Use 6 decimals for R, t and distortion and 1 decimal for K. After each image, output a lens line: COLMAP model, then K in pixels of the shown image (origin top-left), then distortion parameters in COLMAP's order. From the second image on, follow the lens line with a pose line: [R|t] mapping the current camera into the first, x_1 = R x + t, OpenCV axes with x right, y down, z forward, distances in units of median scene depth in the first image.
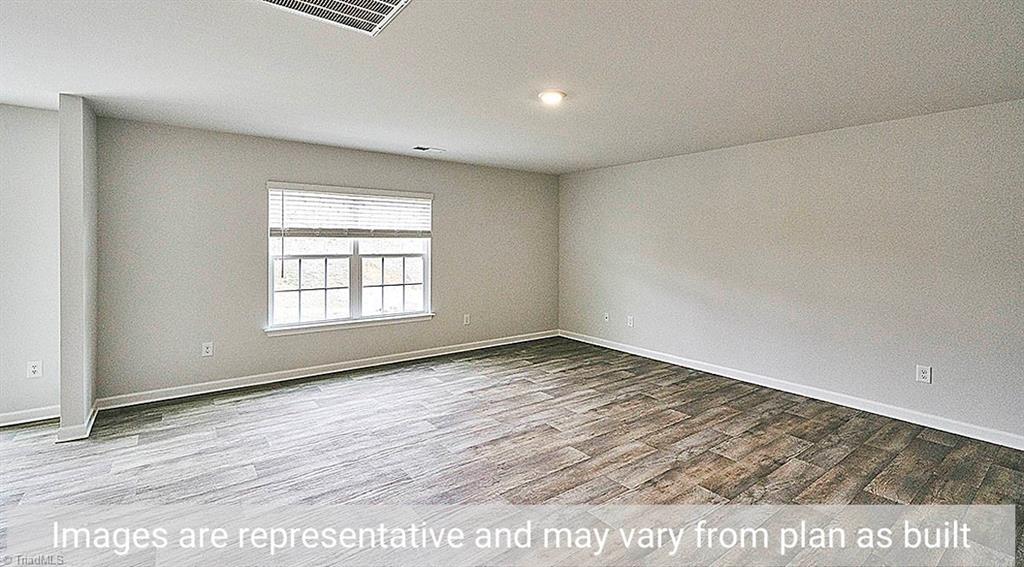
lens RADIAL K [[458.2, 0, 483.3], [0, 458.2, 240.3], [0, 0, 1]] dist [0.002205, 0.000502]
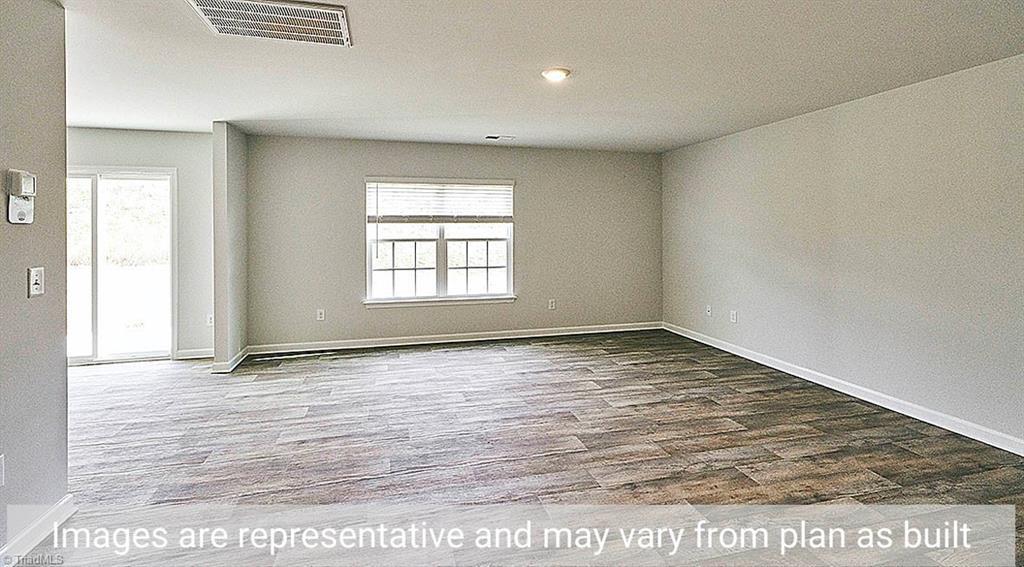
lens RADIAL K [[458.2, 0, 479.3], [0, 458.2, 228.5], [0, 0, 1]] dist [0.002205, 0.000502]
pose [[0.923508, -0.007727, -0.383500, 0.250006], [0.008940, 0.999959, 0.001383, 0.006532], [0.383474, -0.004706, 0.923540, 0.022989]]
